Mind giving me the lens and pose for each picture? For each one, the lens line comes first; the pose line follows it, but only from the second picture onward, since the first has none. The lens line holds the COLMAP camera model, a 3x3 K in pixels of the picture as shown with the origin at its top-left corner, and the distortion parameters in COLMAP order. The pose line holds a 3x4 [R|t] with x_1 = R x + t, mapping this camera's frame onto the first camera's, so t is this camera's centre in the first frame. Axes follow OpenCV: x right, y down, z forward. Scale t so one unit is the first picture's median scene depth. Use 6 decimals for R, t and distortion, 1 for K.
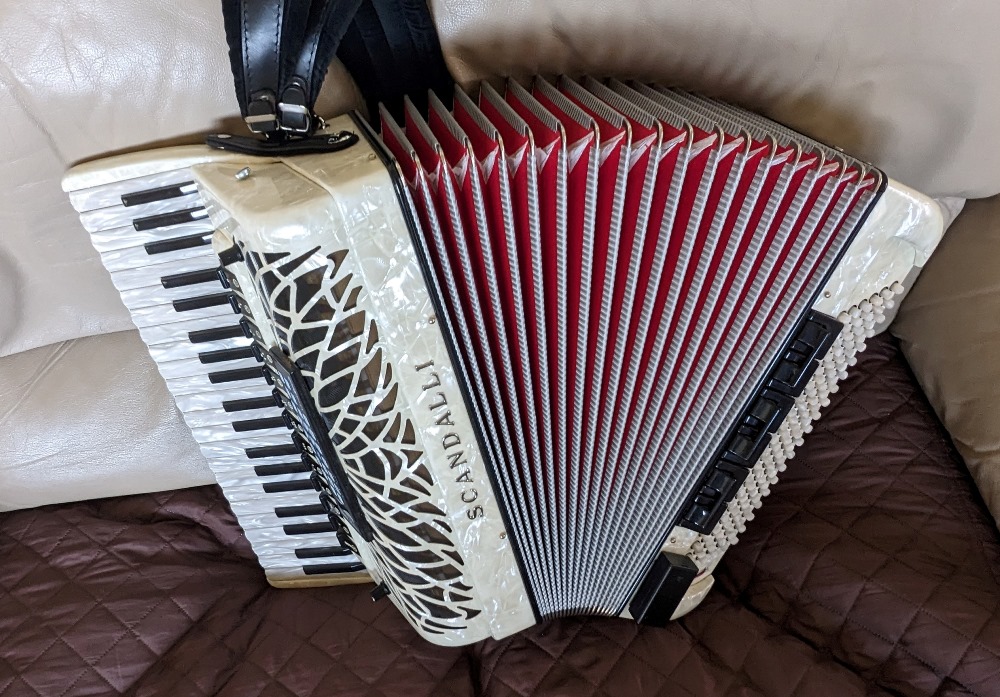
lens RADIAL K [[966.4, 0, 500.0], [0, 966.4, 348.5], [0, 0, 1]] dist [-0.053993, 0.000098]
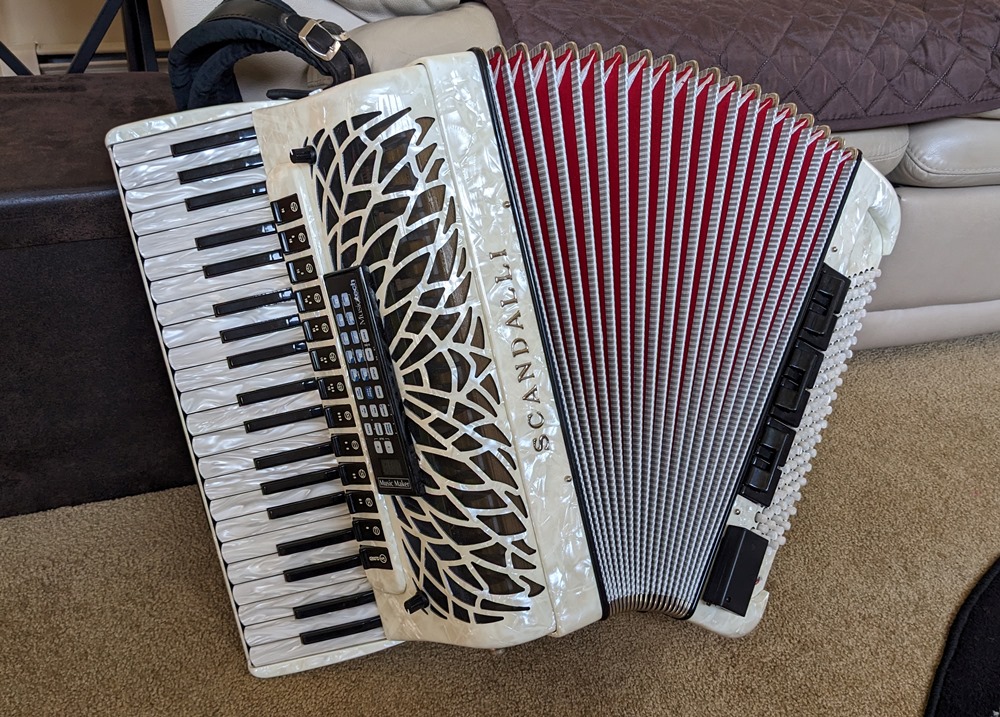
lens RADIAL K [[997.6, 0, 500.0], [0, 997.6, 358.5], [0, 0, 1]] dist [0.082540, -0.159646]
pose [[0.987289, 0.002836, 0.158909, -0.228325], [0.068916, 0.893315, -0.444116, 0.545746], [-0.143215, 0.449422, 0.881765, 0.127514]]
